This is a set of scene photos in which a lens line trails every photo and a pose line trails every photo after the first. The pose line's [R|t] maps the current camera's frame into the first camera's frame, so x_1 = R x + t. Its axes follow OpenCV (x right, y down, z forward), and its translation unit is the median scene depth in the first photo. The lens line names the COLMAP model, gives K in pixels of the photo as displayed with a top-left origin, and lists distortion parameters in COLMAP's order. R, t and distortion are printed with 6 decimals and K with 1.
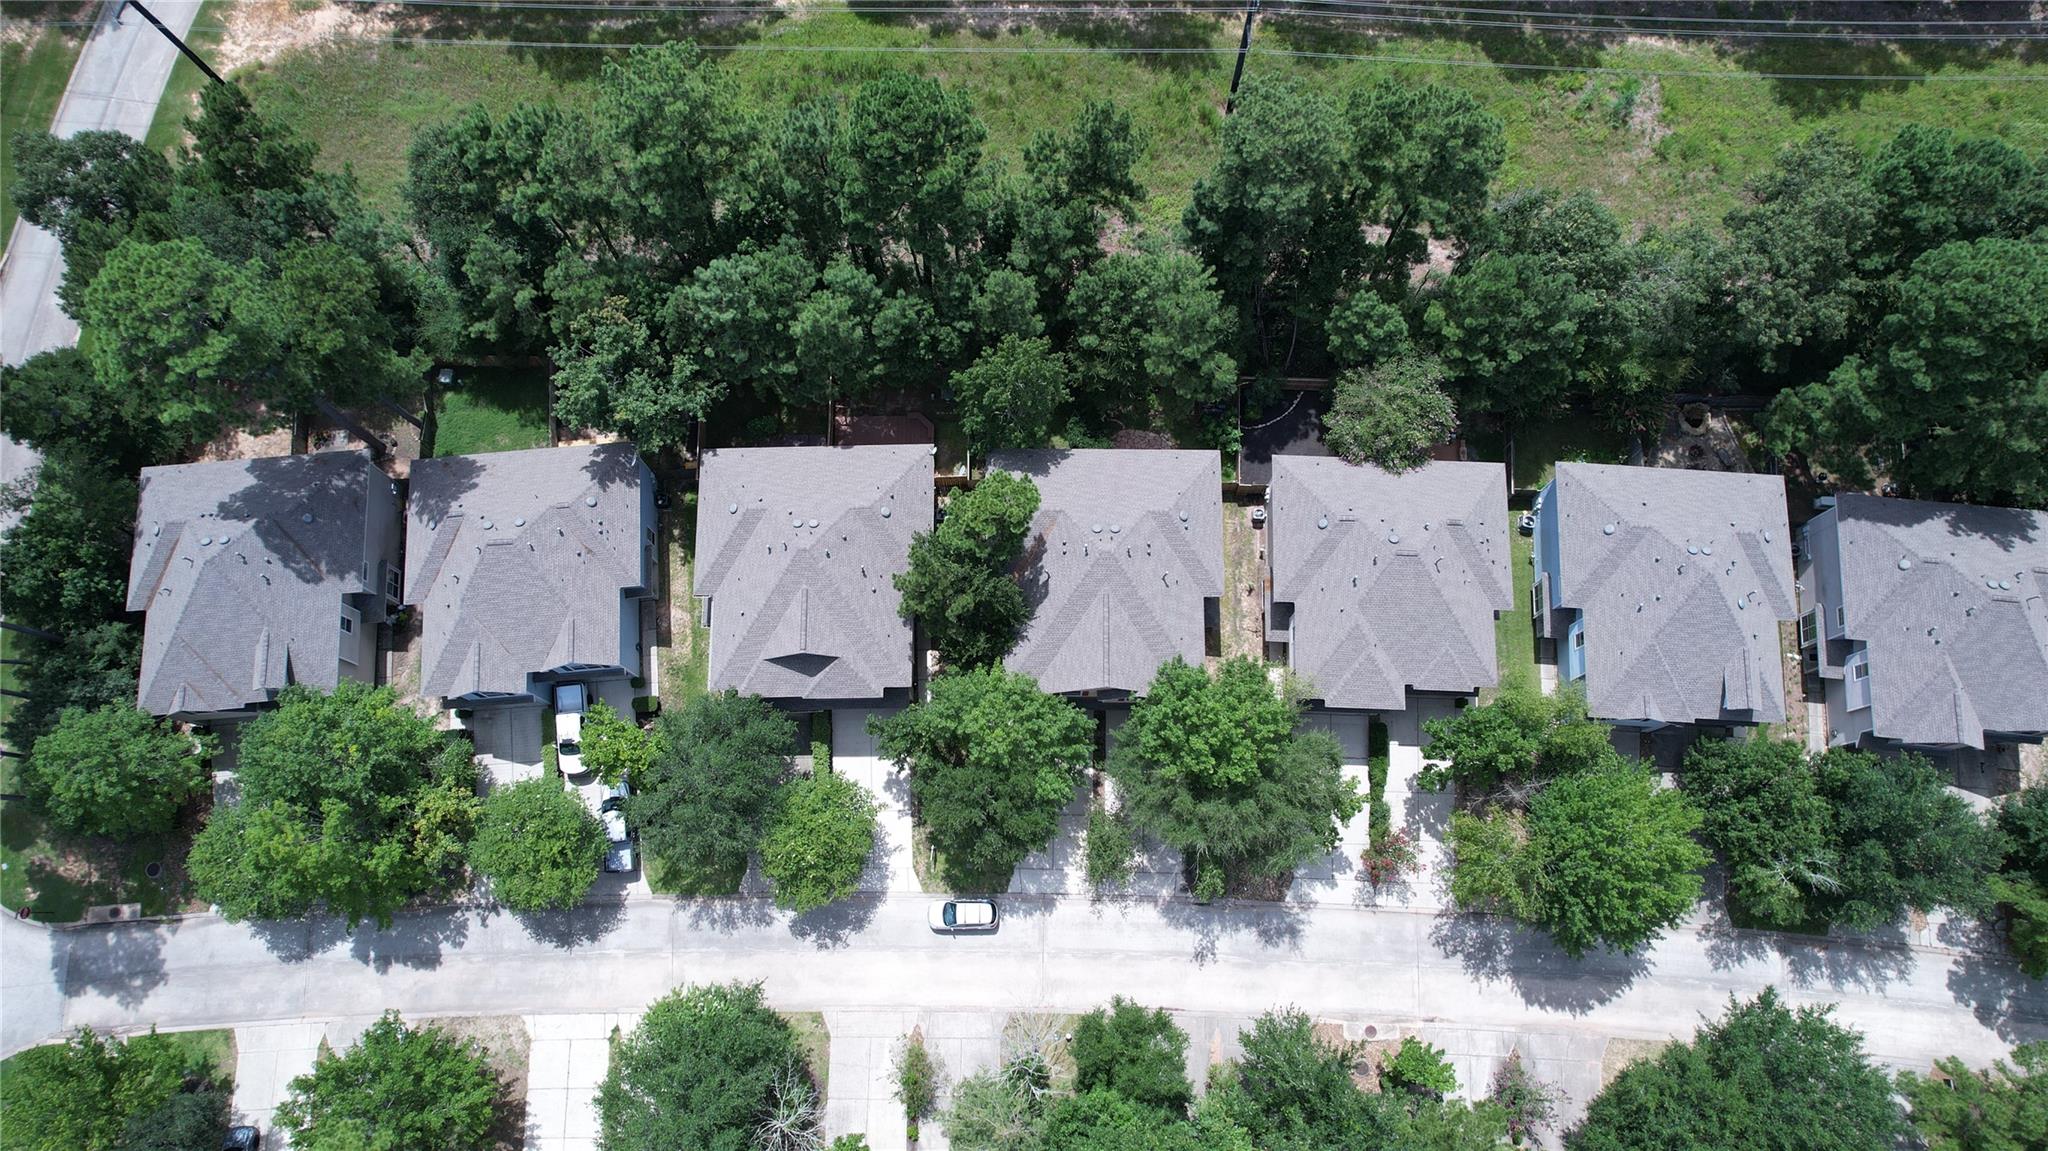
lens RADIAL K [[1343.1, 0, 1038.6], [0, 1343.1, 577.0], [0, 0, 1]] dist [-0.105484, 0.092506]
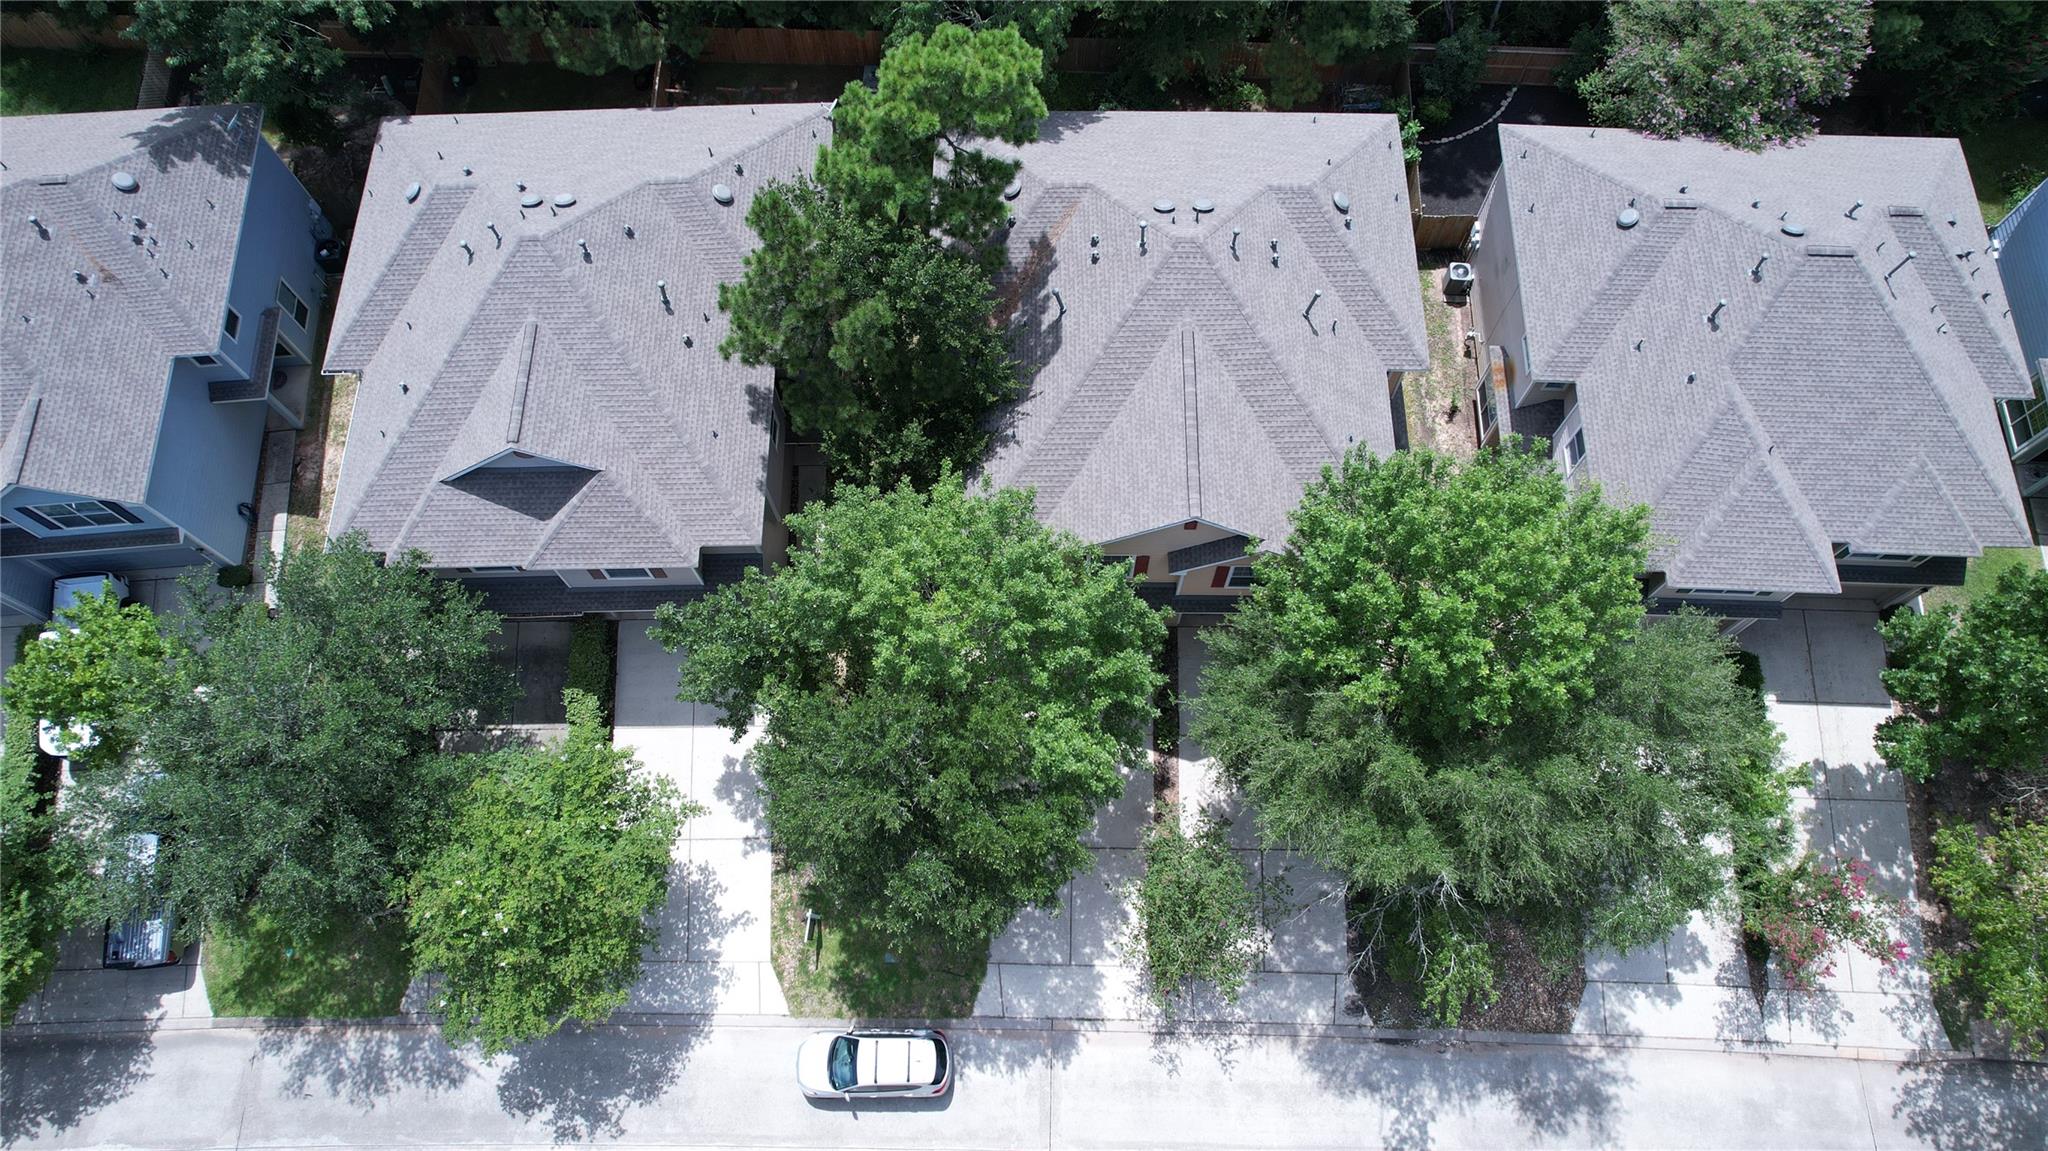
lens RADIAL K [[1343.1, 0, 1038.6], [0, 1343.1, 577.0], [0, 0, 1]] dist [-0.105484, 0.092506]
pose [[0.999997, -0.000575, -0.002163, 0.000598], [0.000307, 0.992522, -0.122062, 0.143601], [0.002217, 0.122061, 0.992520, 0.532762]]
